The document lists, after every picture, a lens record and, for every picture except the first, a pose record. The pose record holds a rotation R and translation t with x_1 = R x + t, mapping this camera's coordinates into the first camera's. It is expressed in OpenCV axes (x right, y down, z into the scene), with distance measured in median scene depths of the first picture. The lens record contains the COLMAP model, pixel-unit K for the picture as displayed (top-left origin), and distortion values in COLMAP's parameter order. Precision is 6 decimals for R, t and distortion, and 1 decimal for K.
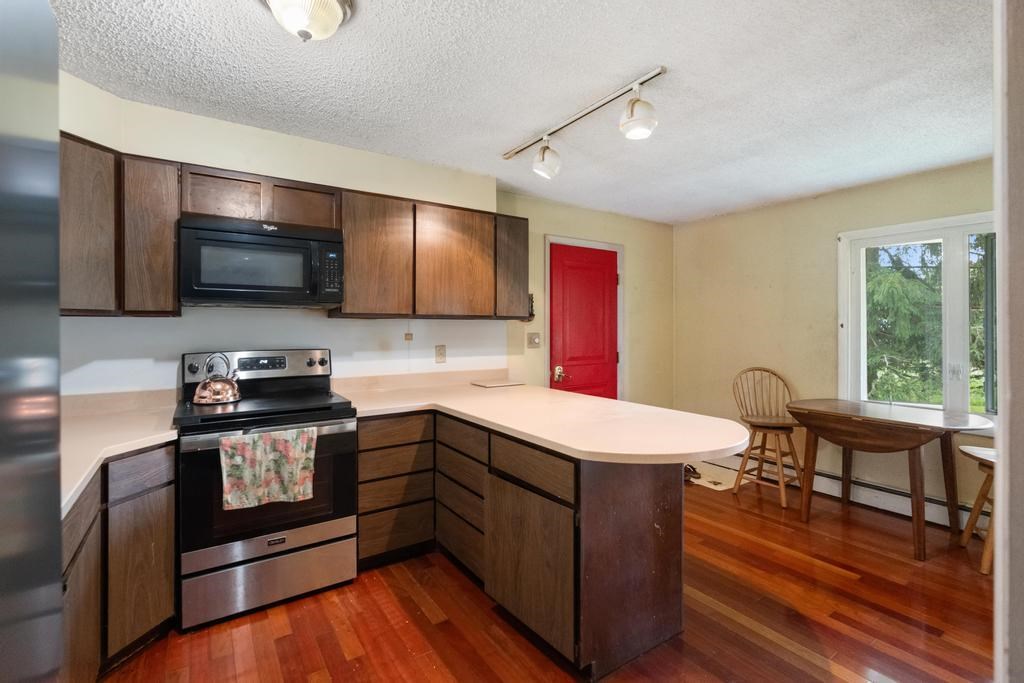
lens RADIAL K [[461.0, 0, 511.5], [0, 461.0, 331.3], [0, 0, 1]] dist [-0.011062, 0.000120]
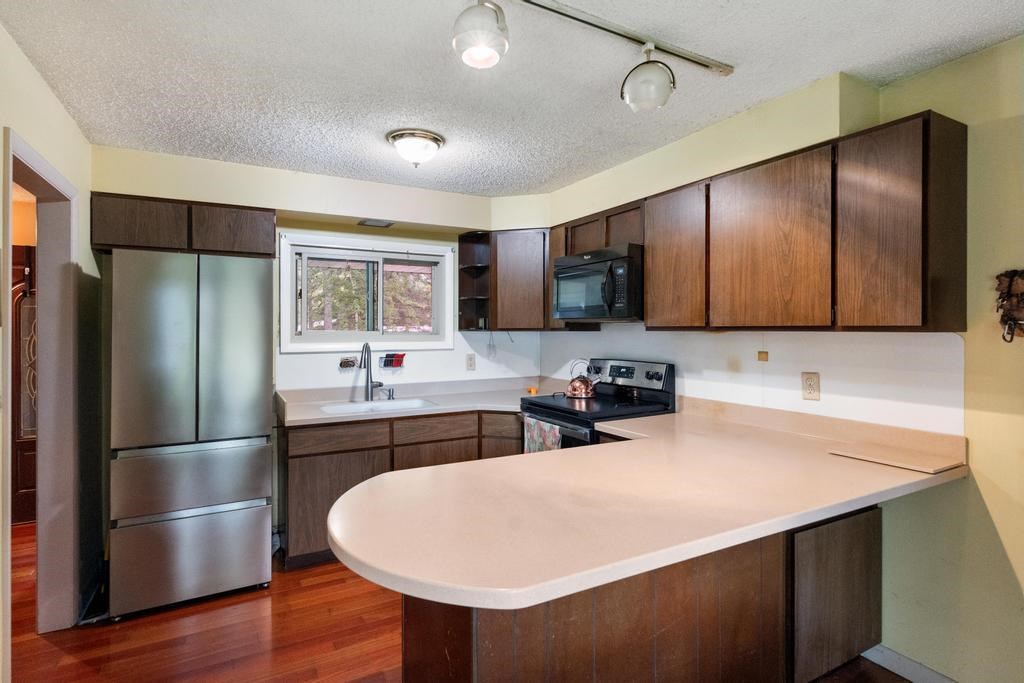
lens RADIAL K [[522.4, 0, 512.8], [0, 522.4, 336.8], [0, 0, 1]] dist [-0.000099, 0.000052]
pose [[-0.089806, 0.015340, -0.995841, 0.668581], [-0.006868, 0.999848, 0.016021, -0.030594], [0.995936, 0.008279, -0.089687, 0.730593]]
